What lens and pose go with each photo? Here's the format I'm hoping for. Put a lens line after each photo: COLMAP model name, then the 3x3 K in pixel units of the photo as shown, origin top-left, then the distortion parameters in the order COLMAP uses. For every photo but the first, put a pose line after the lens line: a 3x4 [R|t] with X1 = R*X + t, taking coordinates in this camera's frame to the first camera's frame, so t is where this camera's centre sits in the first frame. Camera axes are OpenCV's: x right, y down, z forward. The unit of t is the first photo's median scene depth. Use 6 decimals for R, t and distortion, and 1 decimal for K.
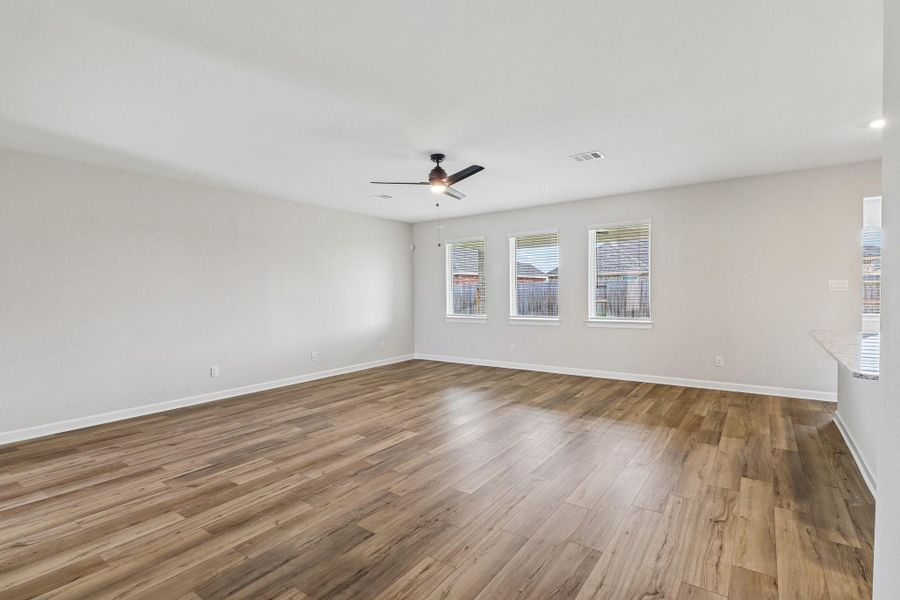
lens RADIAL K [[422.4, 0, 446.2], [0, 422.4, 295.3], [0, 0, 1]] dist [0.001191, -0.000730]
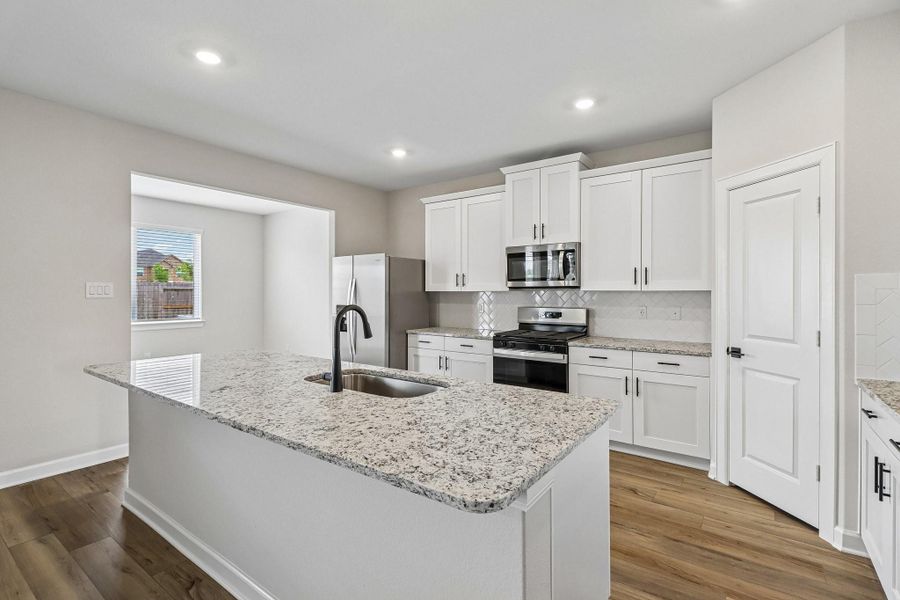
lens RADIAL K [[422.4, 0, 450.6], [0, 422.4, 294.0], [0, 0, 1]] dist [0.001191, -0.000730]
pose [[-0.013068, 0.009102, 0.999873, 0.298191], [0.005429, 0.999944, -0.009032, -0.009934], [-0.999900, 0.005310, -0.013117, 0.554745]]
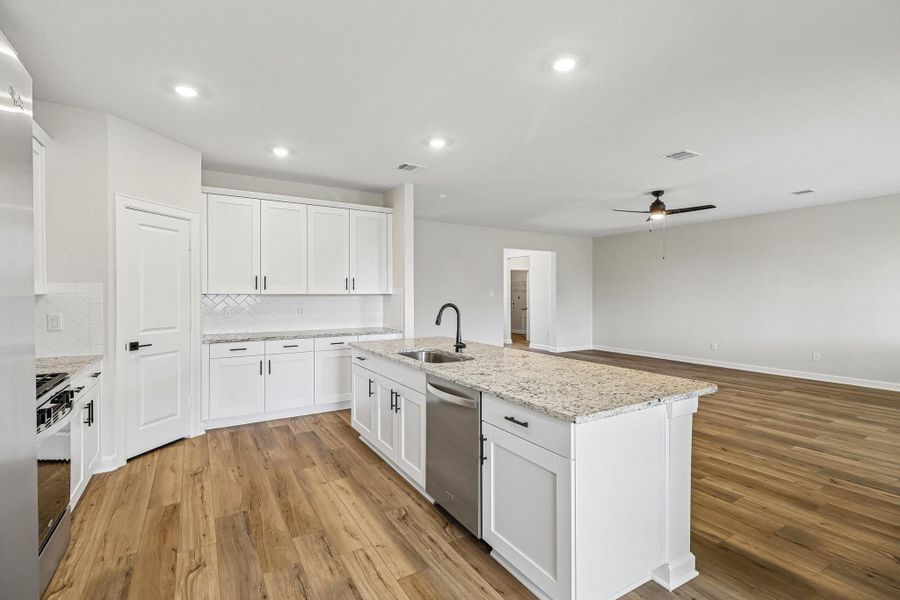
lens RADIAL K [[422.4, 0, 452.5], [0, 422.4, 295.6], [0, 0, 1]] dist [0.001191, -0.000730]
pose [[-0.385230, 0.016905, -0.922666, 1.522834], [0.001580, 0.999843, 0.017659, -0.030406], [0.922819, 0.005345, -0.385196, 0.979899]]
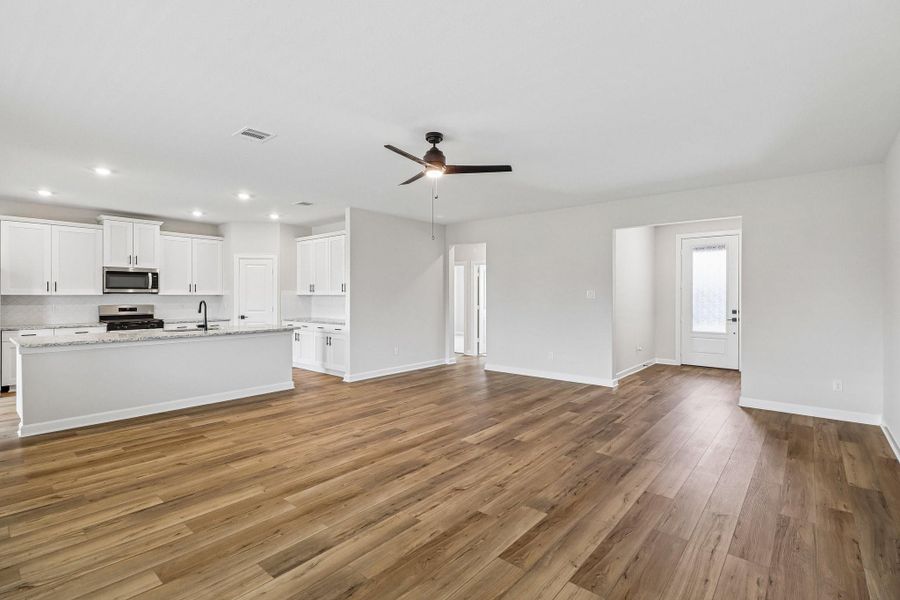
lens RADIAL K [[422.4, 0, 447.7], [0, 422.4, 299.4], [0, 0, 1]] dist [0.001191, -0.000730]
pose [[-0.996531, 0.011549, 0.082414, -0.116592], [0.012708, 0.999828, 0.013543, -0.013338], [-0.082243, 0.014543, -0.996506, 1.946240]]
